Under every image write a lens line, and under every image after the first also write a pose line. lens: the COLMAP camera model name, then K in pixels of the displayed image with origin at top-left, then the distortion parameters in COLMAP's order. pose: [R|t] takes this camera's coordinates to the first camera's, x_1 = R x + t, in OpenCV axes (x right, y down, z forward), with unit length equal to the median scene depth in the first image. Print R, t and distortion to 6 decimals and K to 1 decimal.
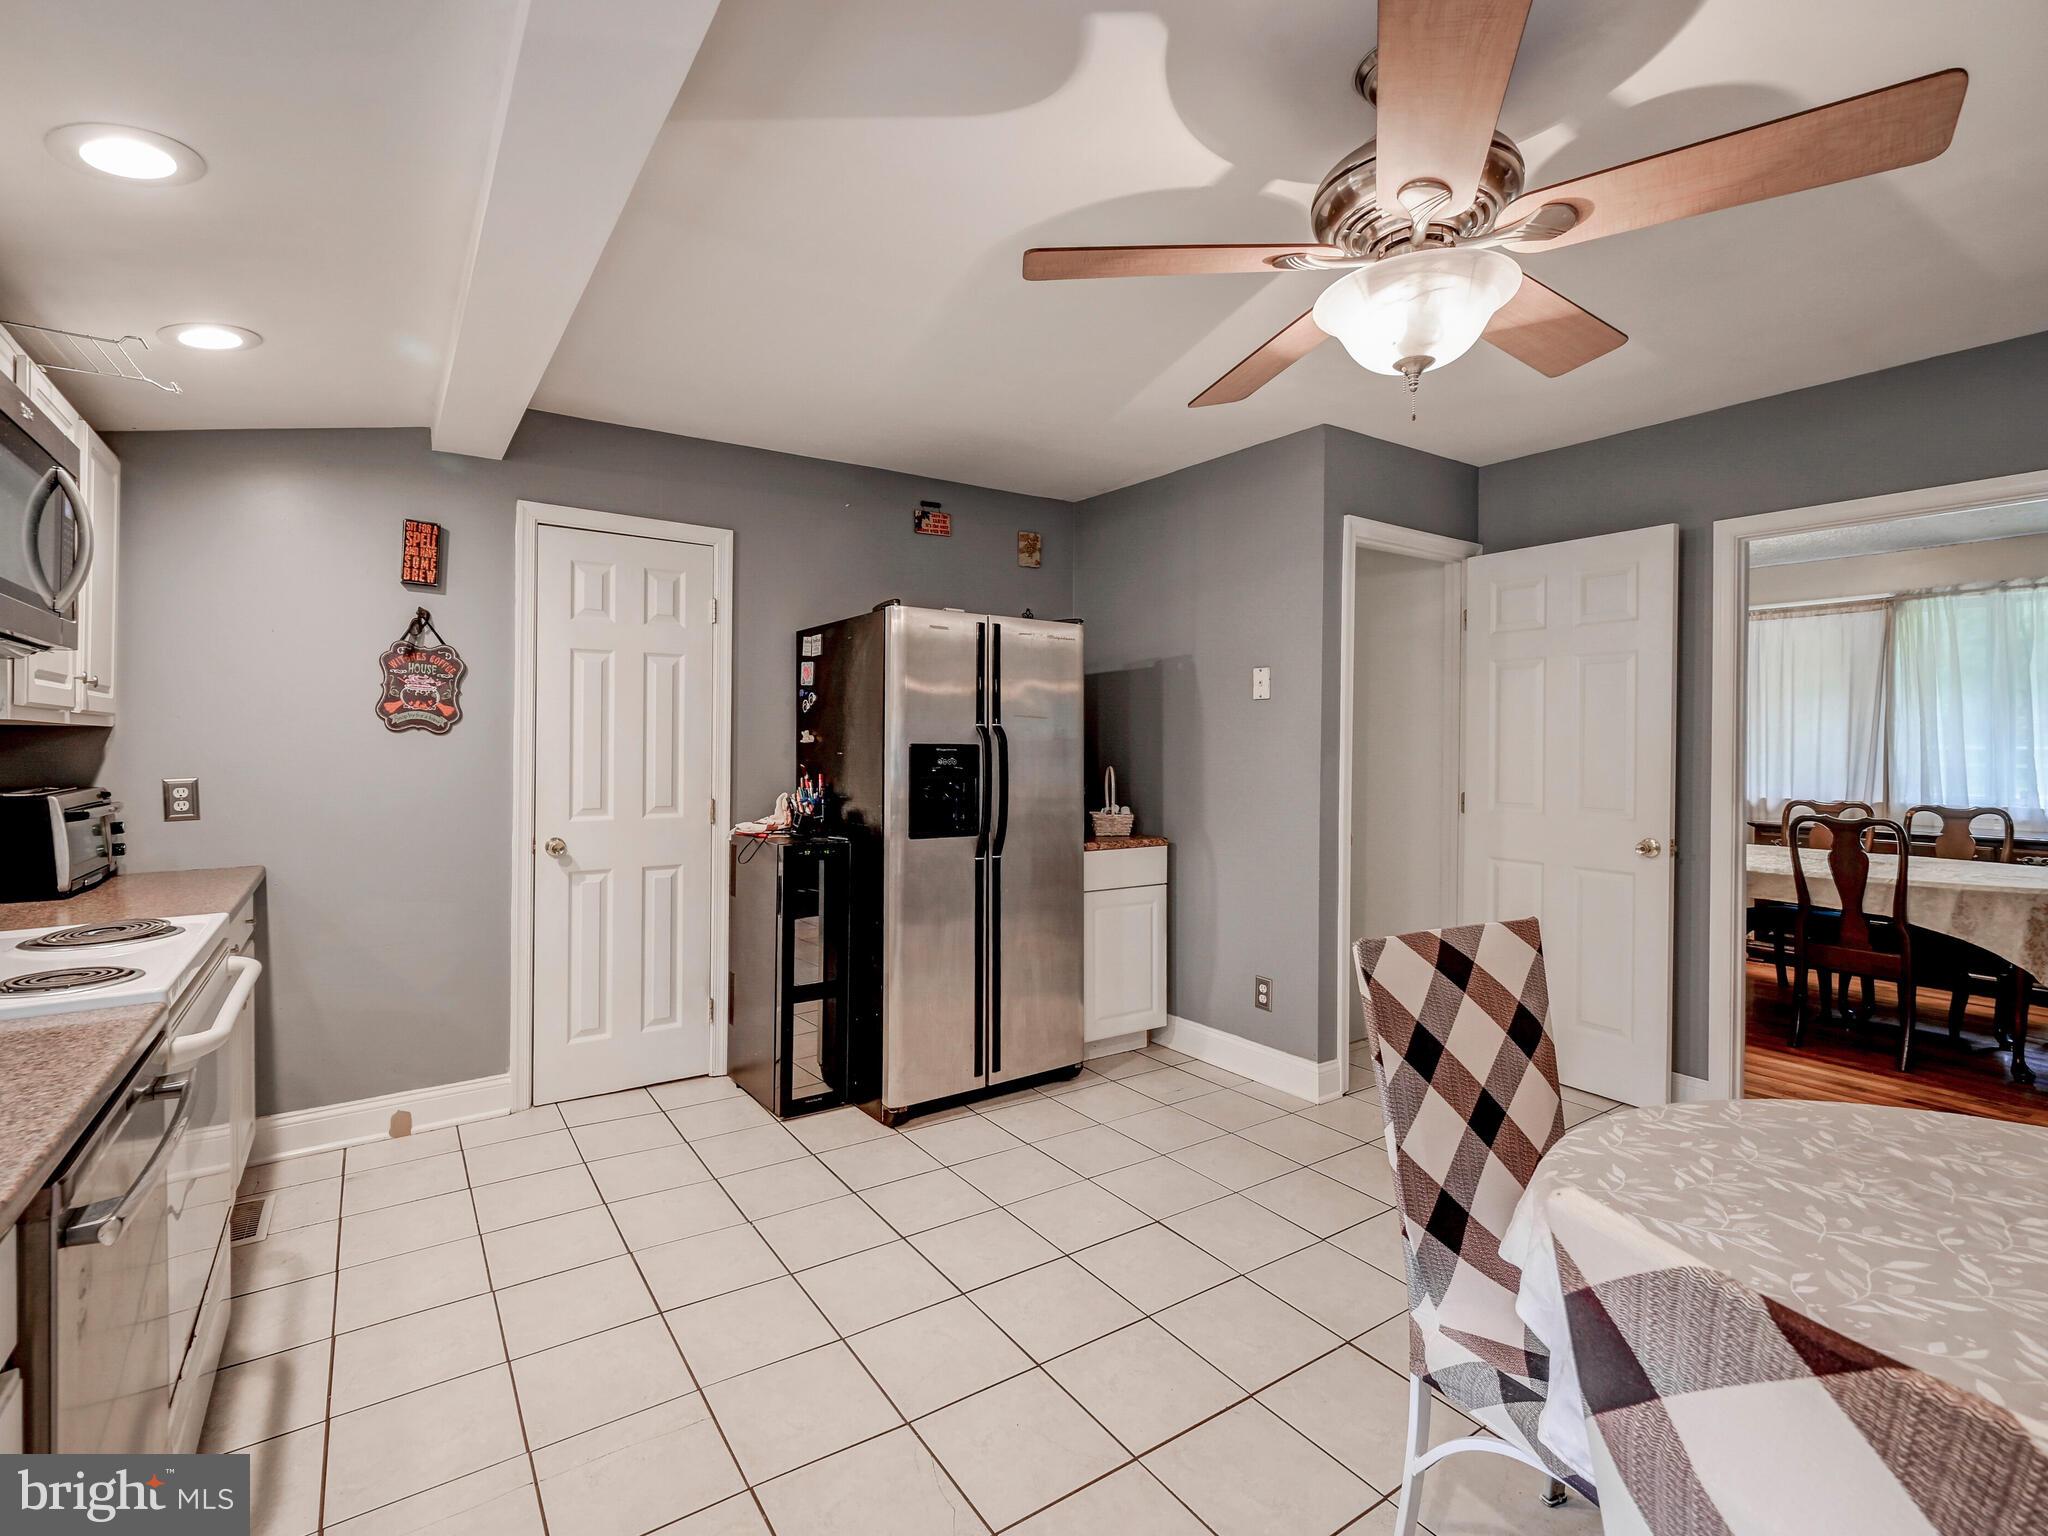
lens RADIAL K [[968.3, 0, 1023.7], [0, 968.3, 735.3], [0, 0, 1]] dist [0.000602, 0.000090]
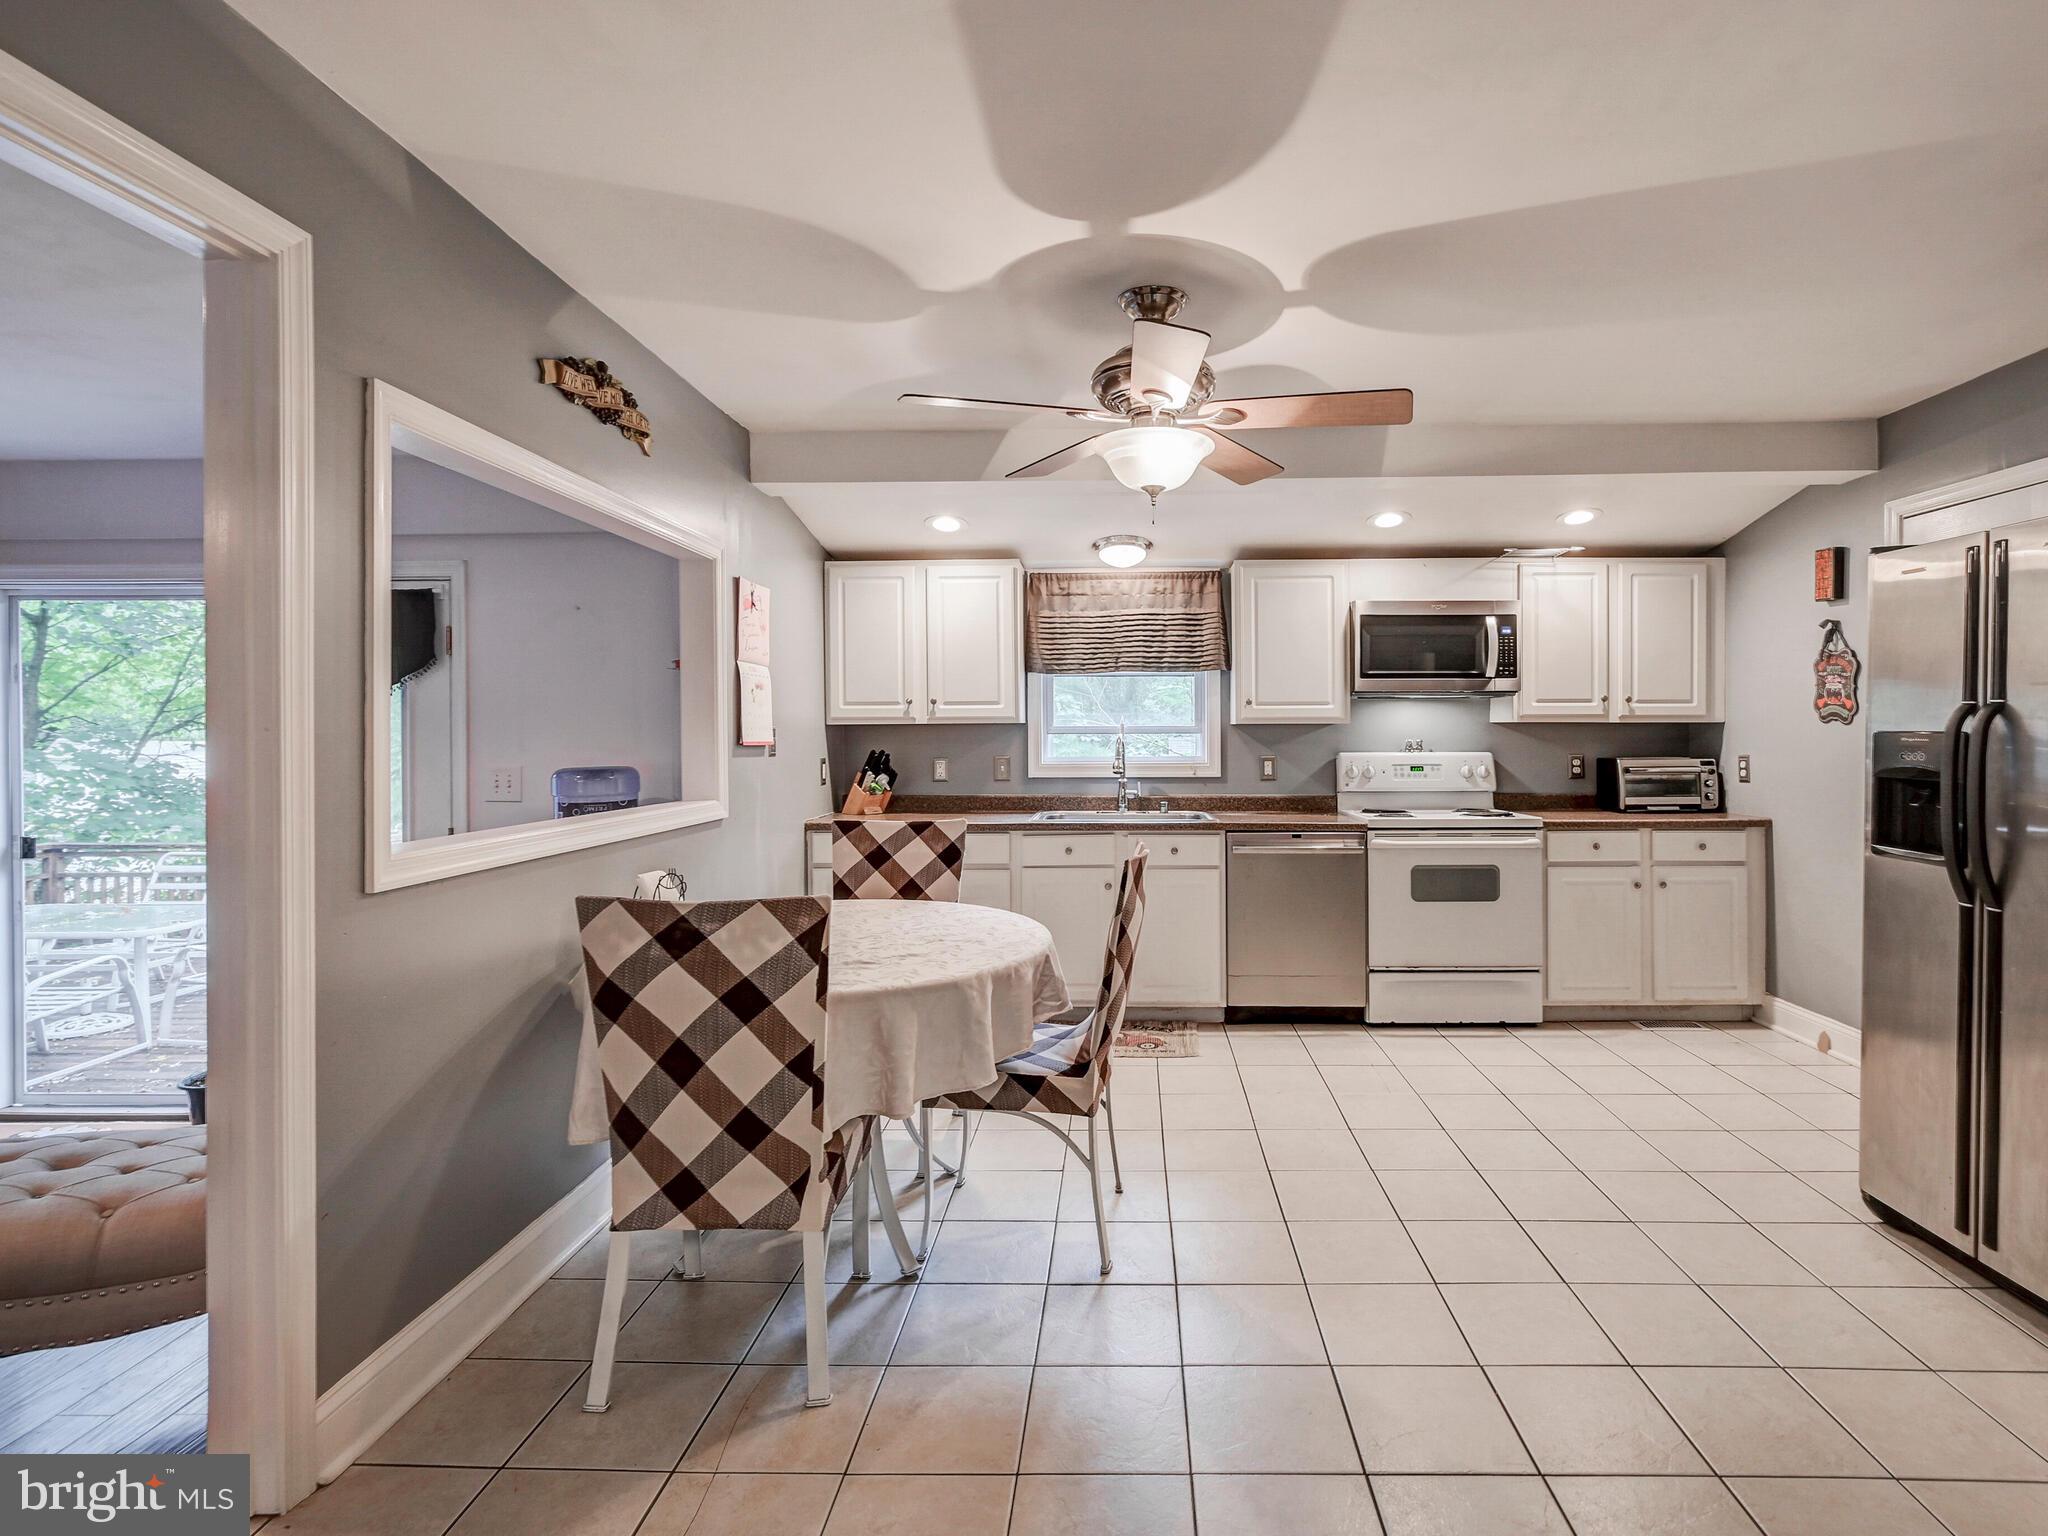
lens RADIAL K [[968.3, 0, 1023.7], [0, 968.3, 735.3], [0, 0, 1]] dist [0.000602, 0.000090]
pose [[-0.647396, -0.000538, -0.762153, 0.939078], [-0.003045, 0.999994, 0.001880, 0.013121], [0.762147, 0.003538, -0.647394, 1.003506]]
